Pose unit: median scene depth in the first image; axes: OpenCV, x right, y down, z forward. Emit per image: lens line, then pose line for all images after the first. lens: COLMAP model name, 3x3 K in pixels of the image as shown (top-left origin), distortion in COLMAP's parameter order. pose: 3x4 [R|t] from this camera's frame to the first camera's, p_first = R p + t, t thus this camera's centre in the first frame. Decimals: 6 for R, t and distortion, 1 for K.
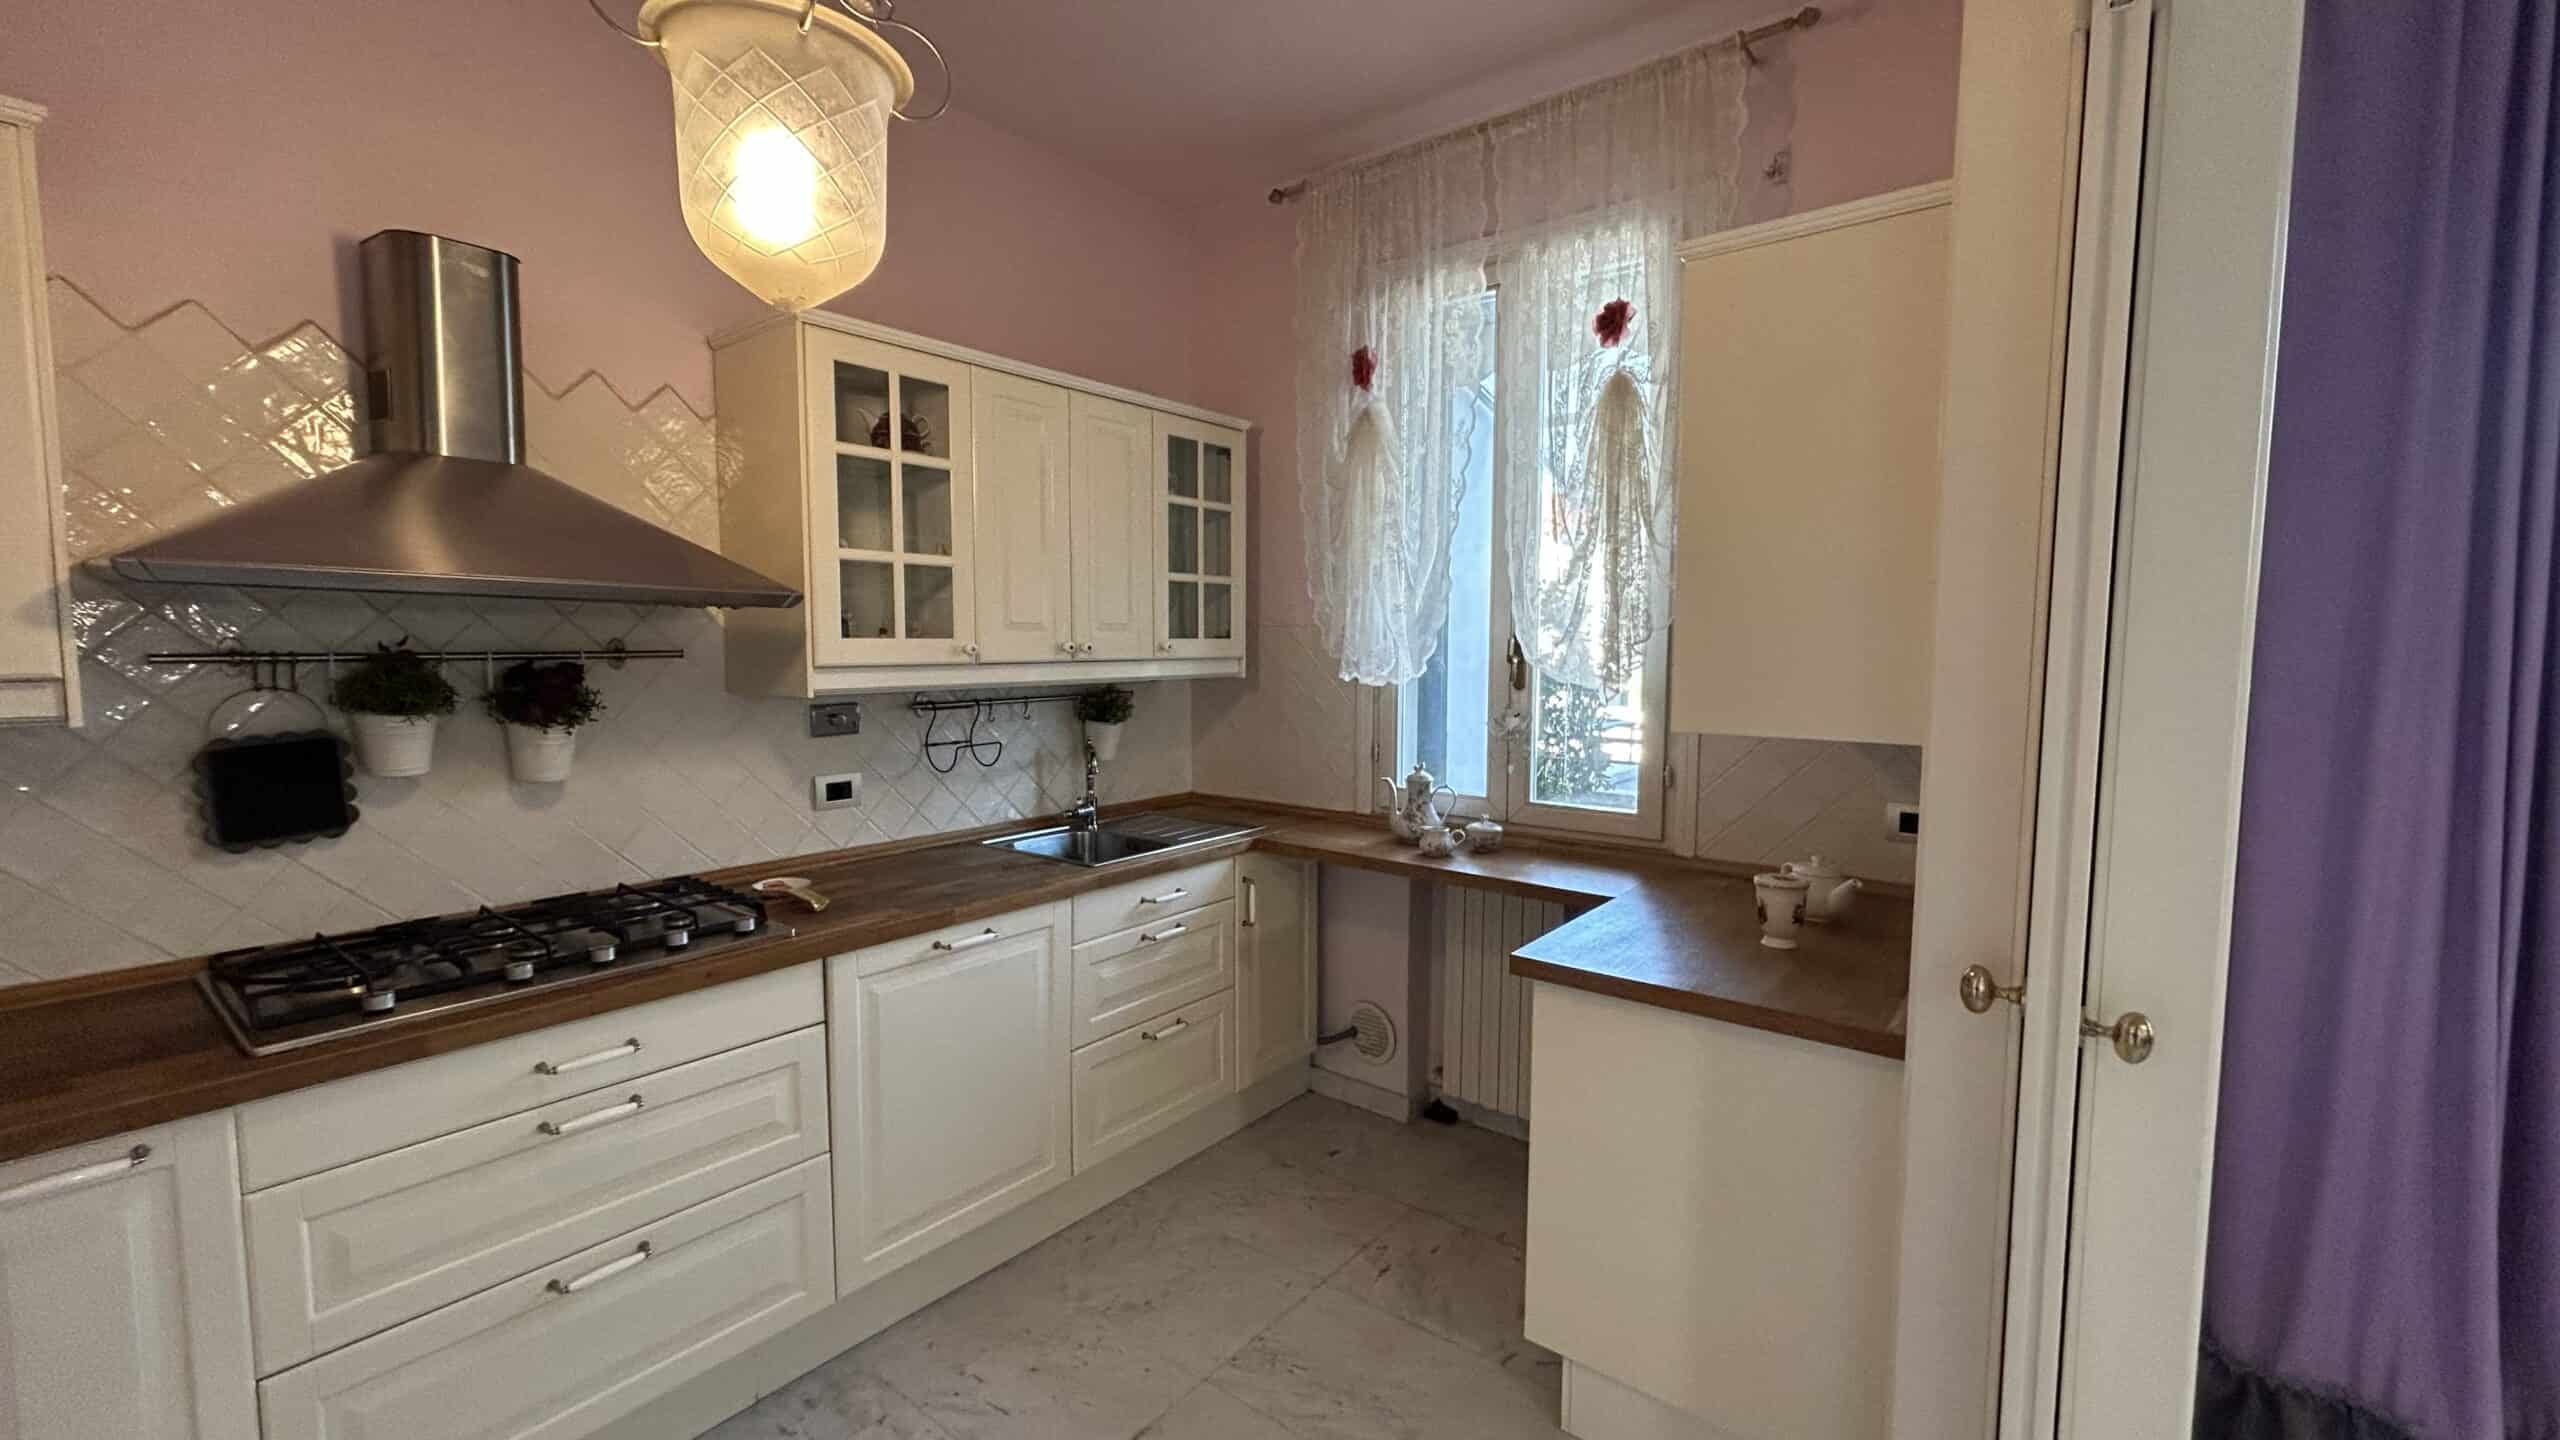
lens RADIAL K [[1037.8, 0, 1272.7], [0, 1037.8, 724.1], [0, 0, 1]] dist [-0.001639, 0.000075]
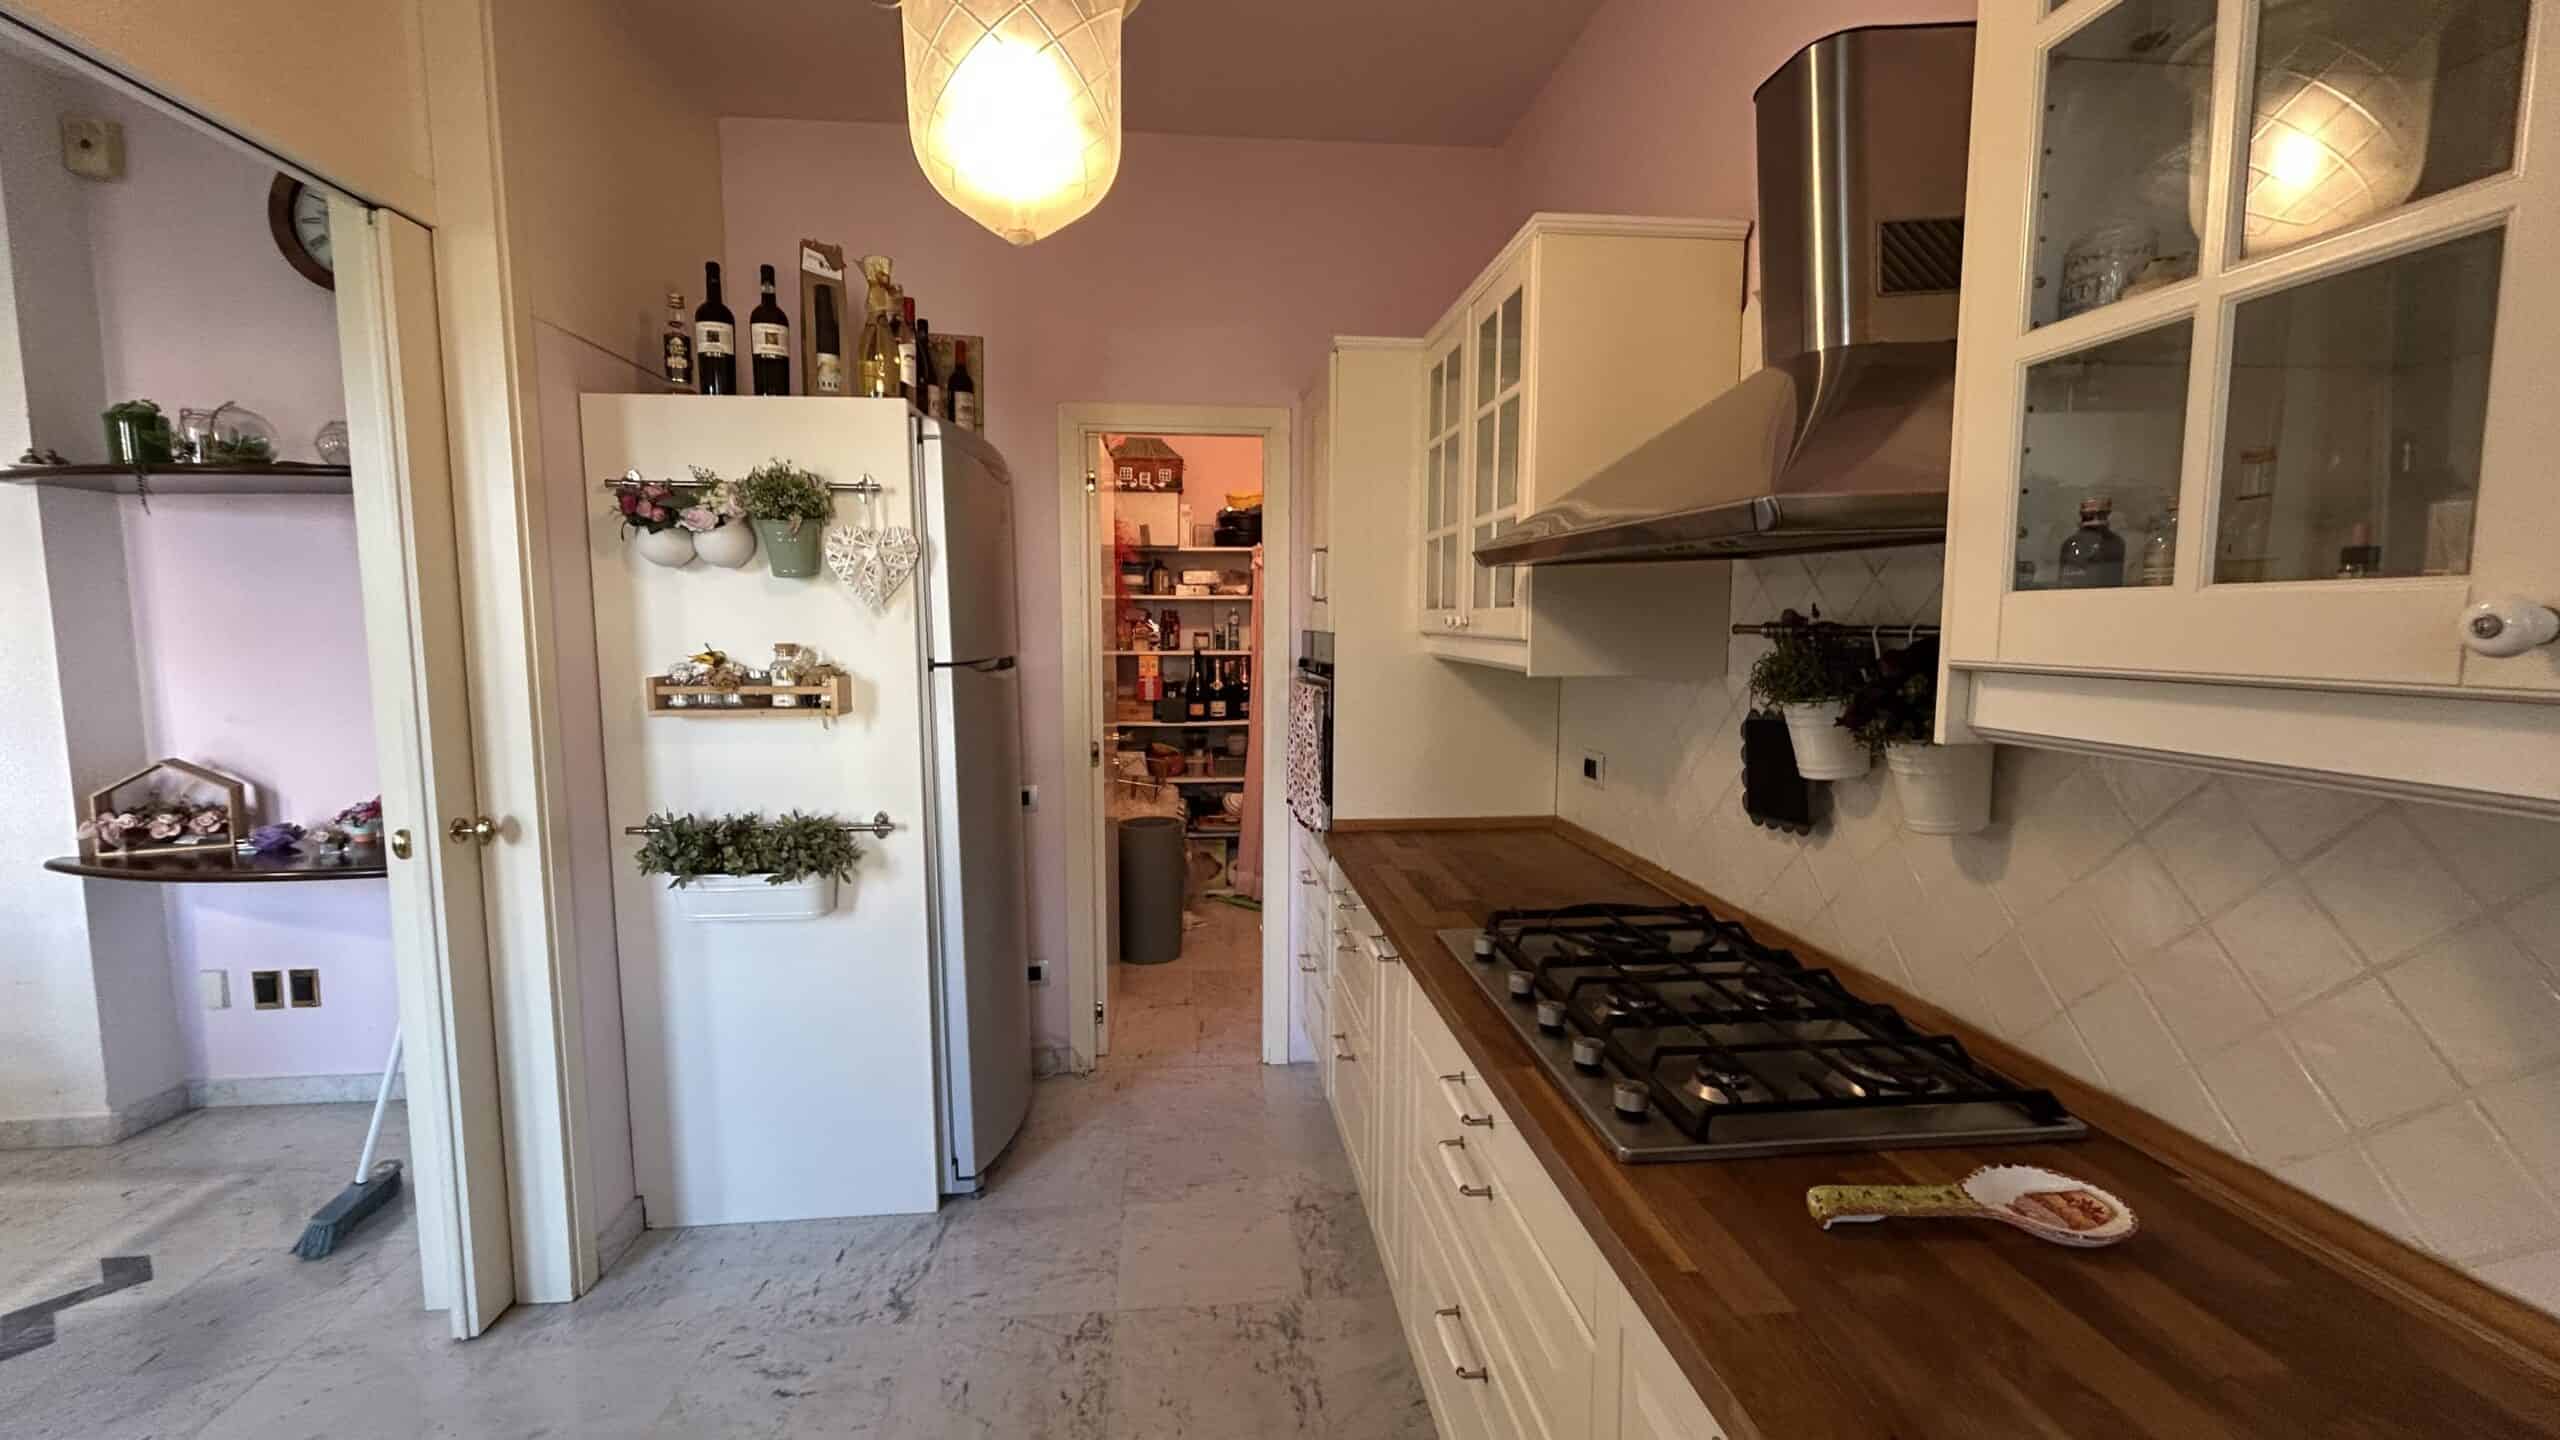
lens RADIAL K [[1037.8, 0, 1272.7], [0, 1037.8, 724.1], [0, 0, 1]] dist [-0.001639, 0.000075]
pose [[-0.725798, 0.066161, -0.684719, 0.009315], [-0.057837, 0.985971, 0.156576, -0.073841], [0.685472, 0.153245, -0.711789, 1.005125]]
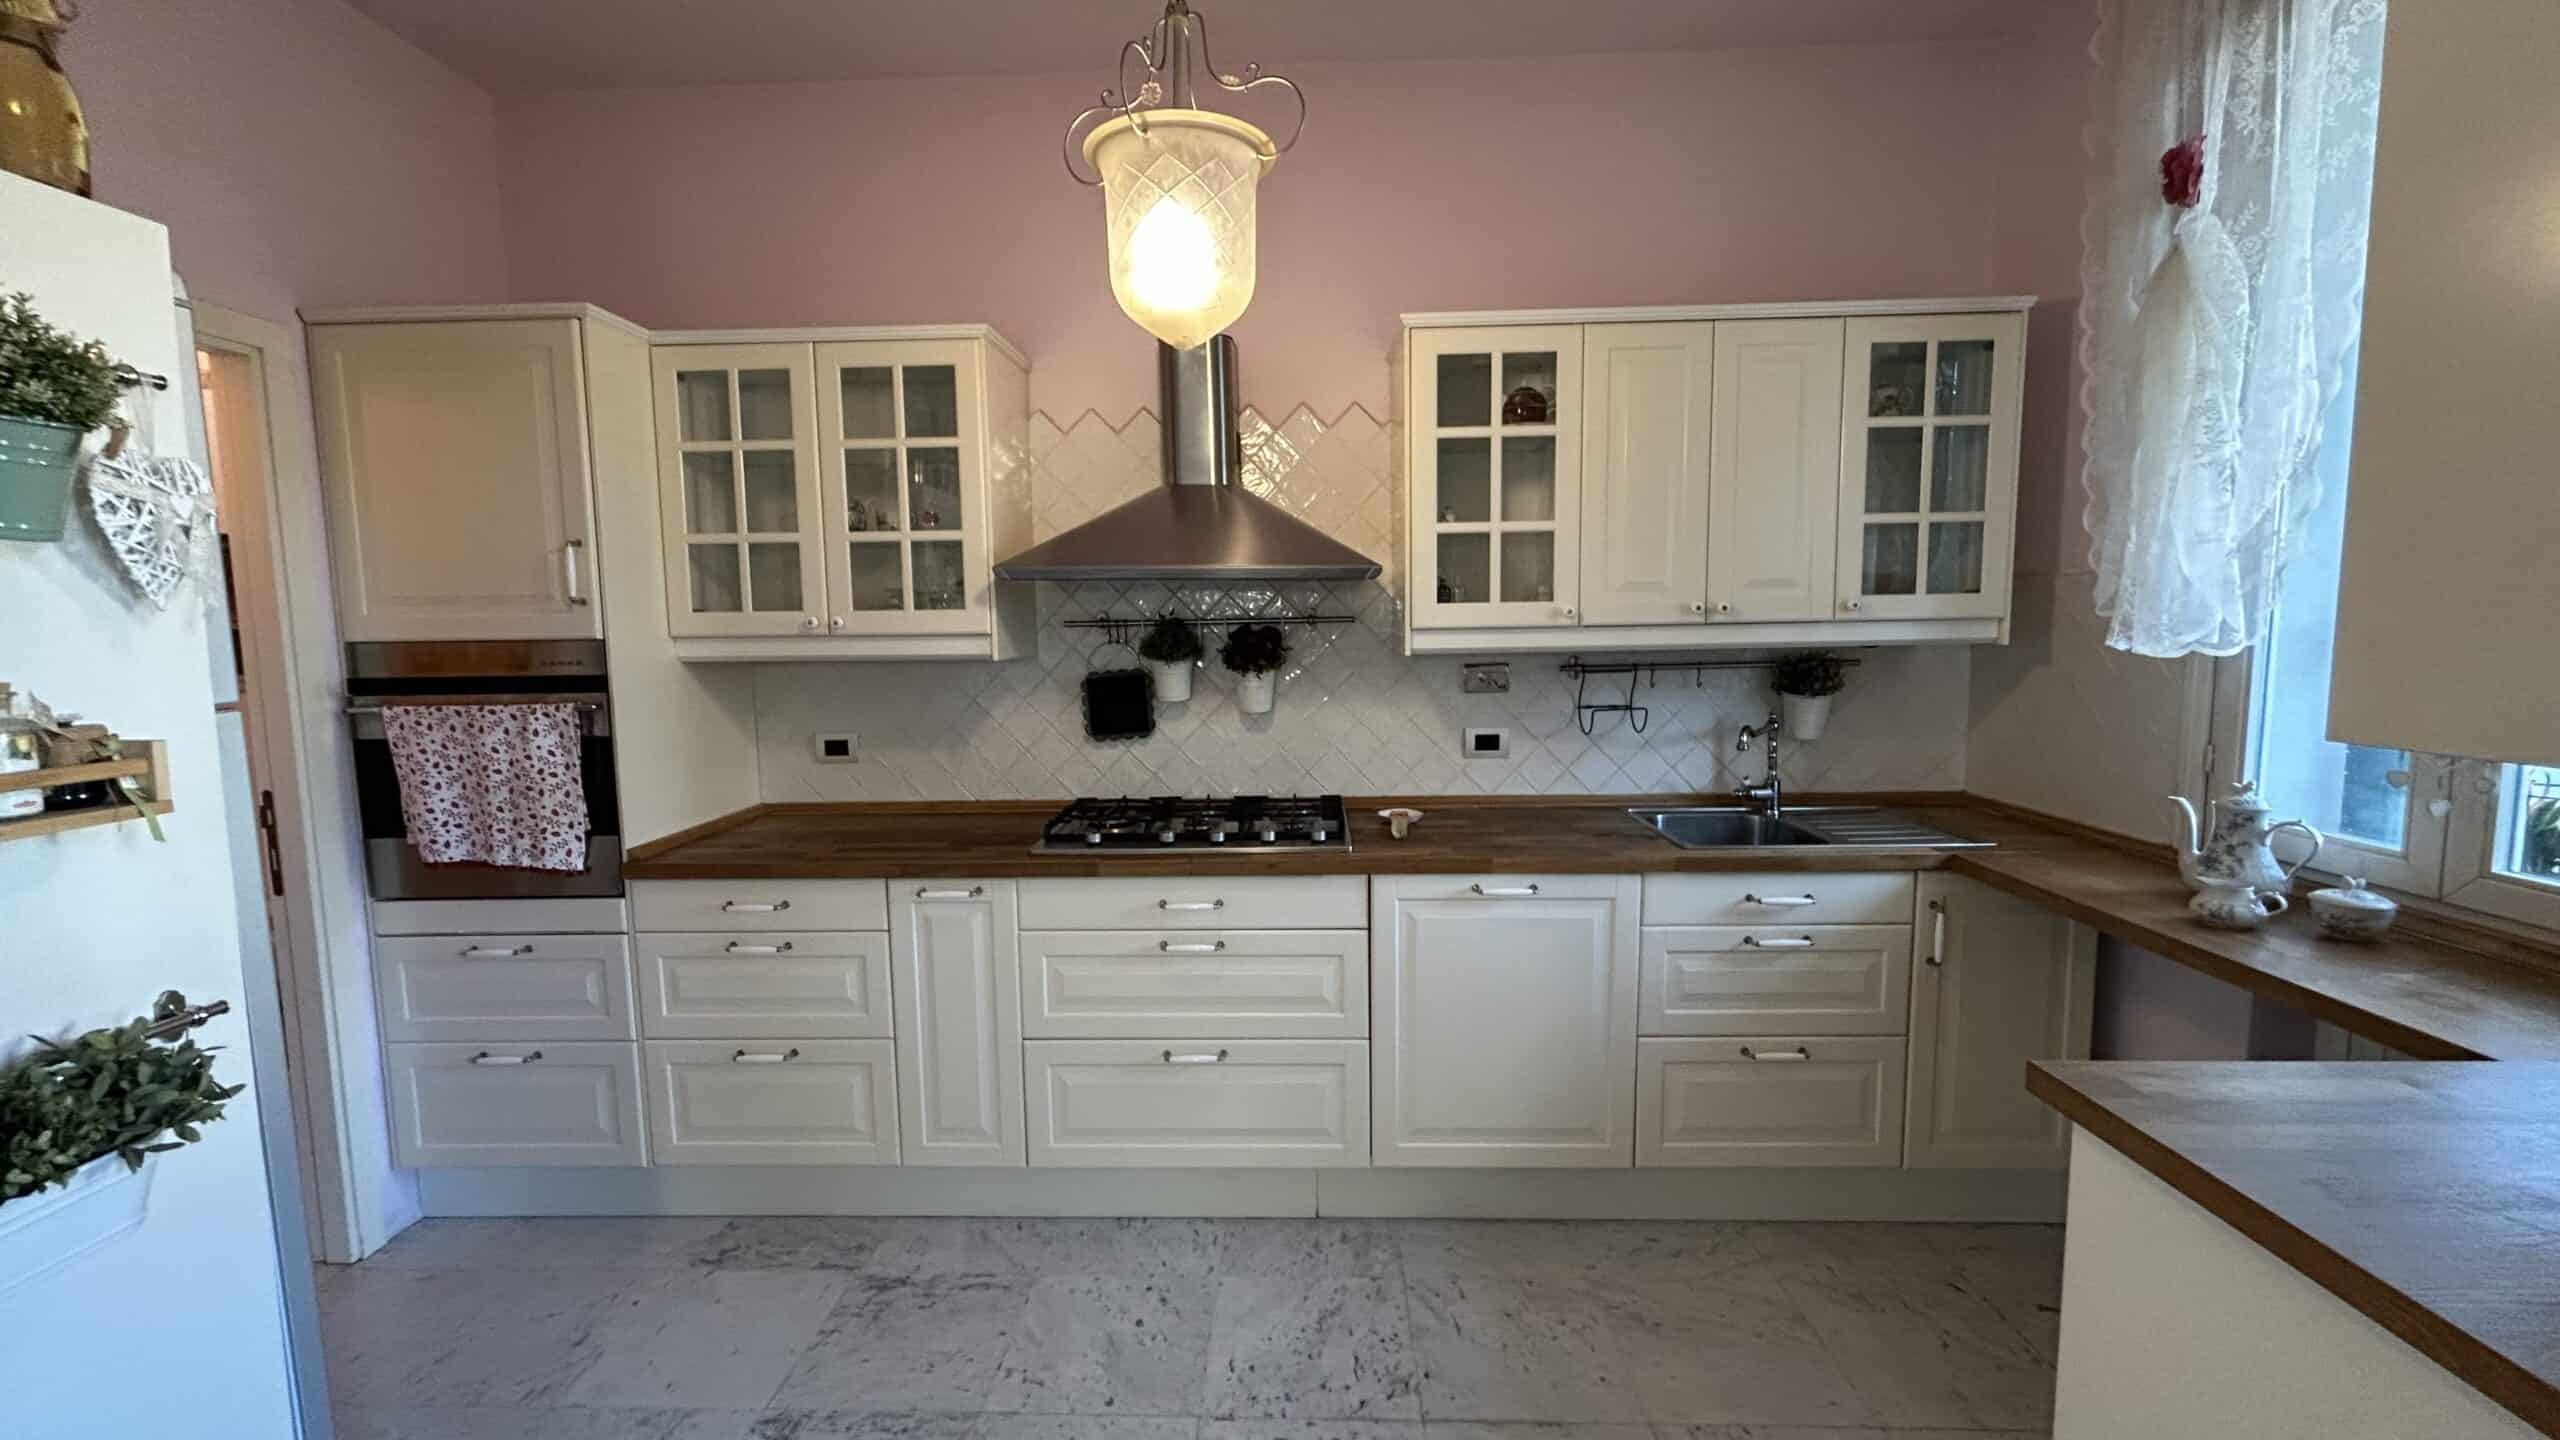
lens RADIAL K [[1037.5, 0, 1274.0], [0, 1037.5, 726.0], [0, 0, 1]] dist [0.000509, -0.000043]
pose [[0.588107, 0.071596, -0.805608, 0.363194], [-0.047444, 0.997413, 0.054008, -0.002133], [0.807390, 0.006459, 0.589982, 0.175995]]
